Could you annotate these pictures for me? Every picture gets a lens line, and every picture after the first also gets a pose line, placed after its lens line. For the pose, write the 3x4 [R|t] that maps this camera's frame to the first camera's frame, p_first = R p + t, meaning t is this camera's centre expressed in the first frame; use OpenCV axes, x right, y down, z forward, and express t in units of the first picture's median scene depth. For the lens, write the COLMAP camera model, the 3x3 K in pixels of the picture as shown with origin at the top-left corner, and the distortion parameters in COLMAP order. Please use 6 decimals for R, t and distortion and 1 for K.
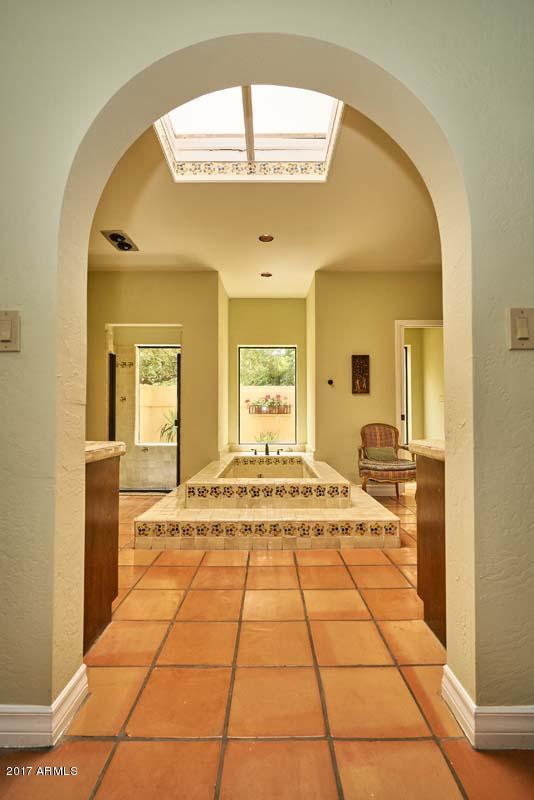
lens RADIAL K [[363.8, 0, 266.4], [0, 363.8, 404.9], [0, 0, 1]] dist [-0.000636, -0.000209]
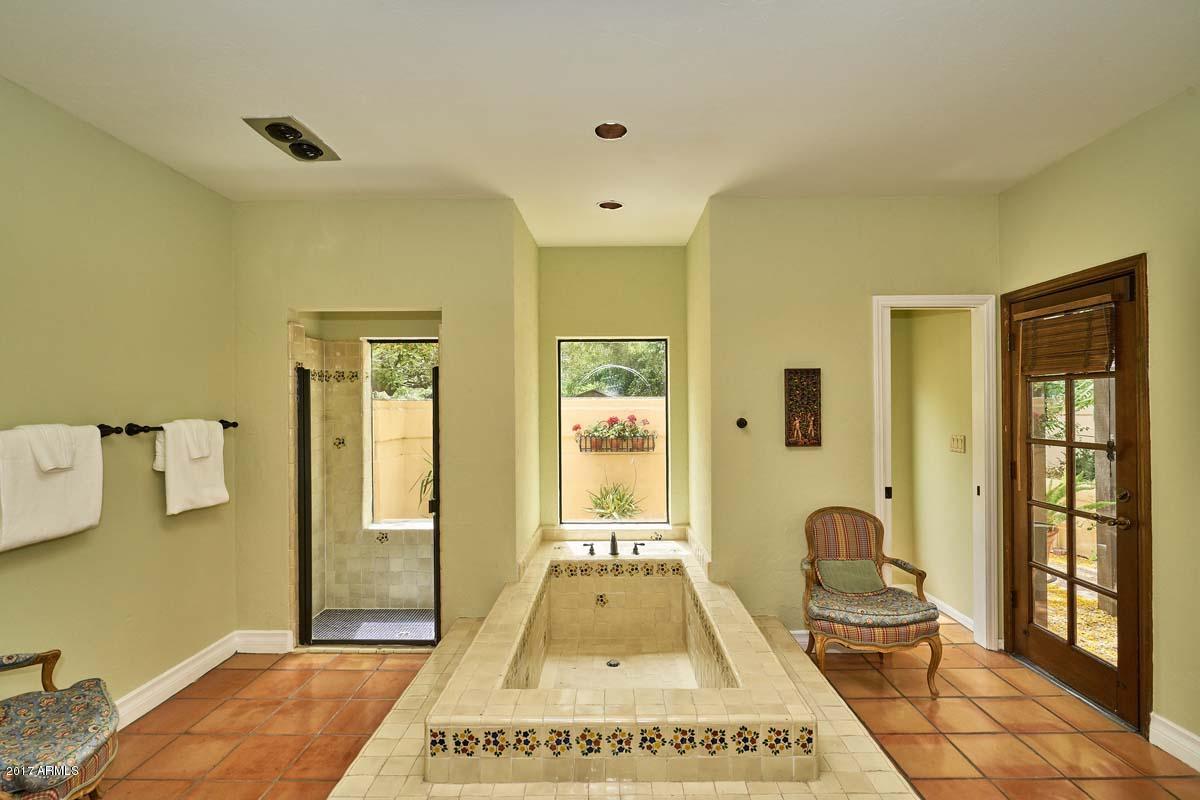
lens RADIAL K [[545.7, 0, 604.2], [0, 545.7, 398.0], [0, 0, 1]] dist [-0.000636, -0.000209]
pose [[0.999944, -0.006891, -0.008078, -0.004909], [0.007097, 0.999644, 0.025709, -0.116901], [0.007898, -0.025765, 0.999637, 0.257714]]
